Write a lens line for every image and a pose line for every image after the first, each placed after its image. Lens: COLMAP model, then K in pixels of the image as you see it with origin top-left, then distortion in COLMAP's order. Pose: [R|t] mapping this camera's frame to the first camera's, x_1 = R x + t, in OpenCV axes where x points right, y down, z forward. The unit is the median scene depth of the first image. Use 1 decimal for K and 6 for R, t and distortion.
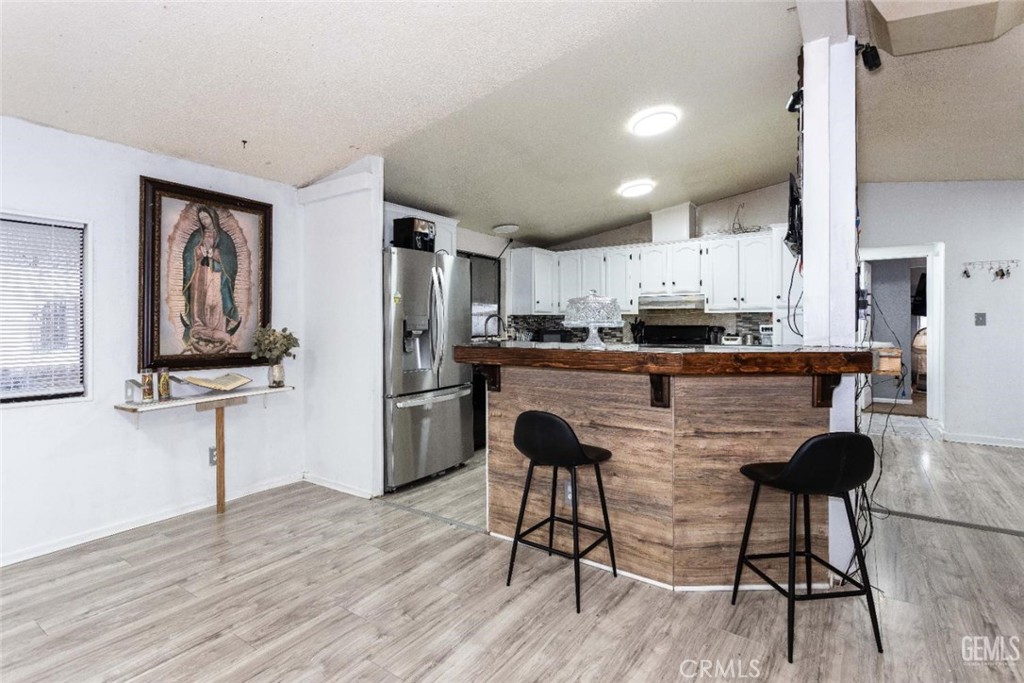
lens RADIAL K [[497.1, 0, 517.7], [0, 497.1, 323.0], [0, 0, 1]] dist [0.002874, 0.002026]
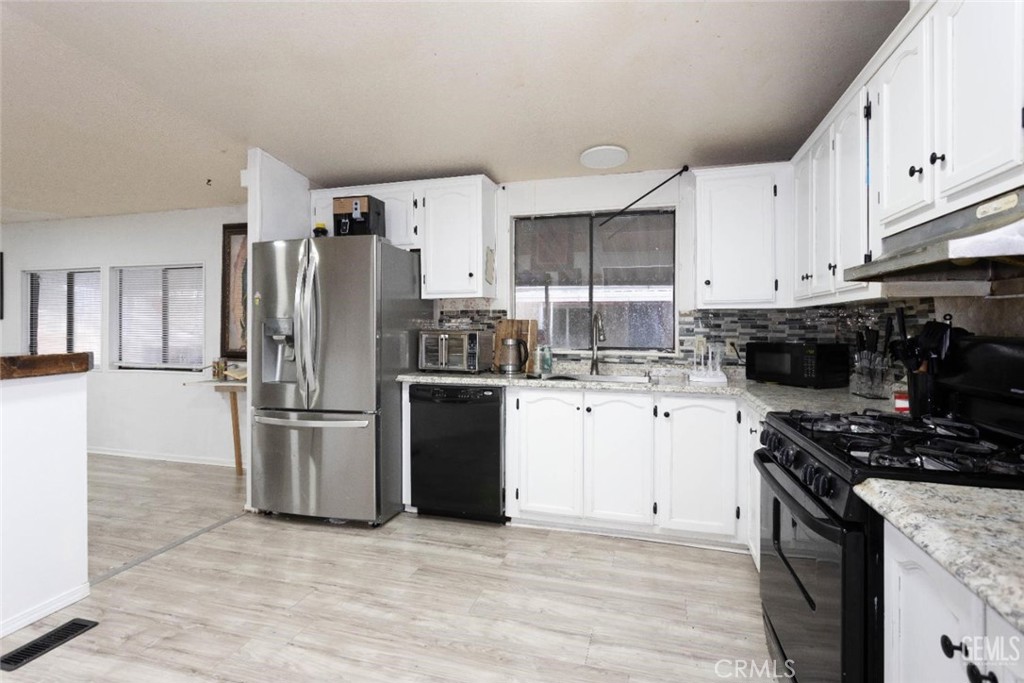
lens RADIAL K [[497.1, 0, 518.9], [0, 497.1, 324.0], [0, 0, 1]] dist [0.002874, 0.002026]
pose [[0.309365, 0.001092, -0.950943, 0.780014], [0.001738, 0.999997, 0.001713, -0.005863], [0.950942, -0.002183, 0.309362, 1.207820]]
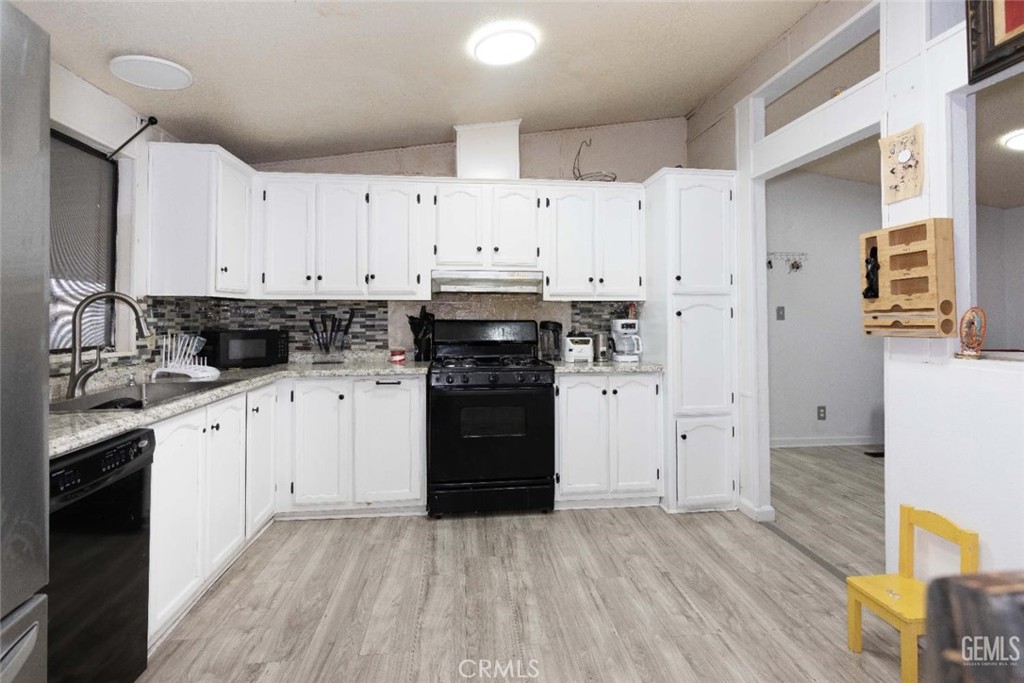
lens RADIAL K [[497.1, 0, 511.8], [0, 497.1, 299.7], [0, 0, 1]] dist [0.002874, 0.002026]
pose [[0.768586, 0.022082, 0.639365, -0.082576], [-0.005824, 0.999604, -0.027523, -0.006117], [-0.639720, 0.017431, 0.768410, 0.862538]]
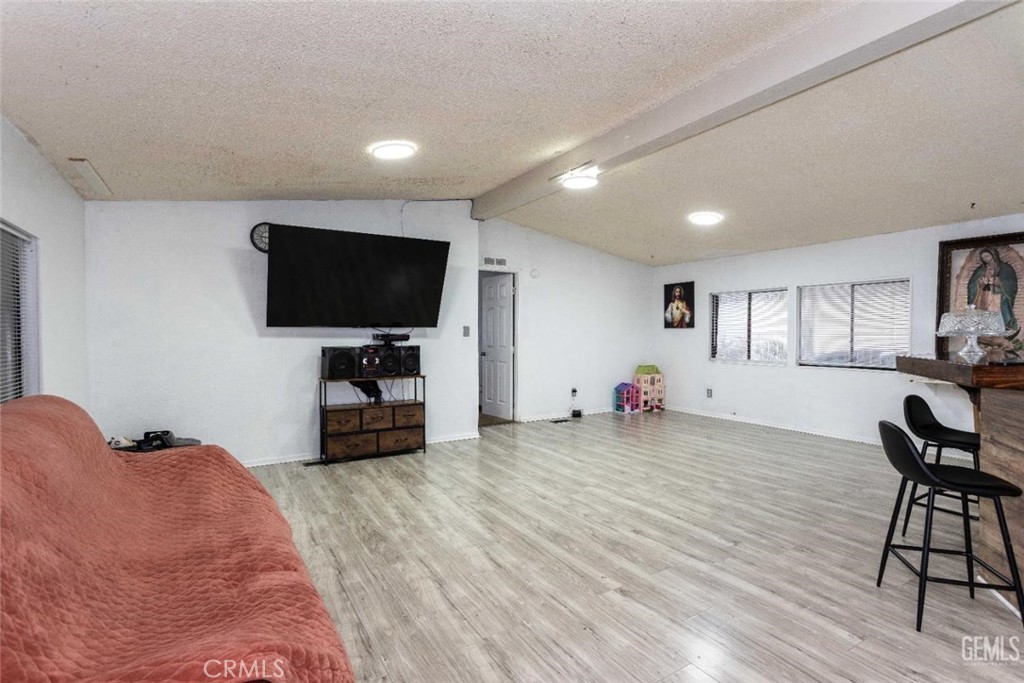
lens RADIAL K [[497.1, 0, 517.0], [0, 497.1, 336.9], [0, 0, 1]] dist [0.002874, 0.002026]
pose [[-0.409364, 0.011194, -0.912302, 1.155787], [0.005562, 0.999937, 0.009774, -0.005870], [0.912354, -0.001073, -0.409401, 0.356851]]
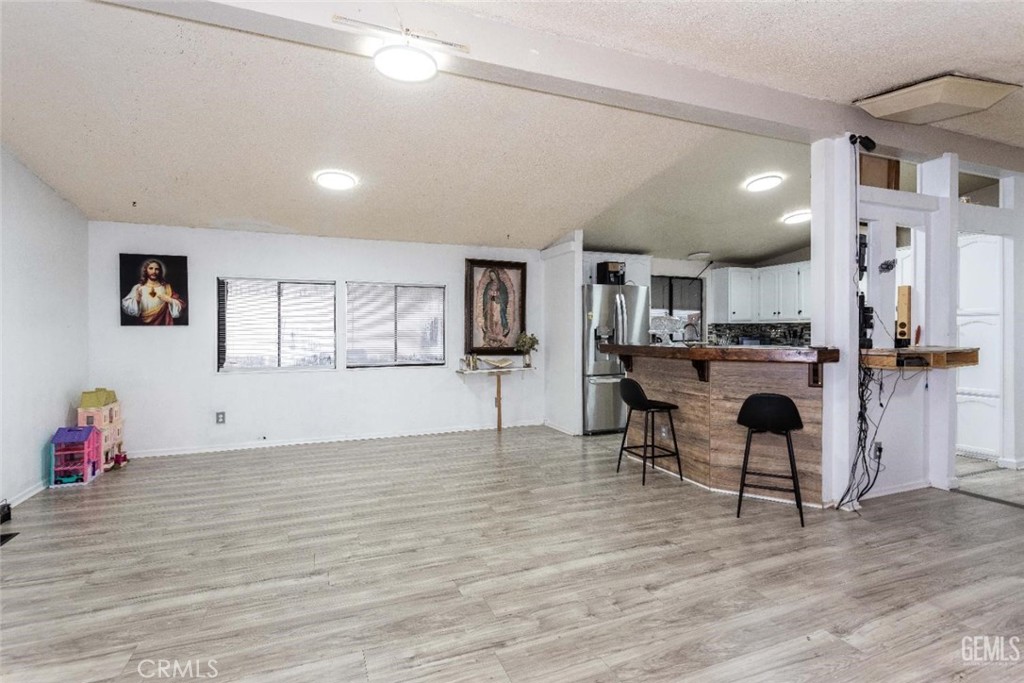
lens RADIAL K [[497.1, 0, 511.8], [0, 497.1, 336.4], [0, 0, 1]] dist [0.002874, 0.002026]
pose [[0.832470, 0.004900, -0.554048, 0.459599], [0.002906, 0.999909, 0.013210, -0.004378], [0.554062, -0.012607, 0.832380, -0.512124]]
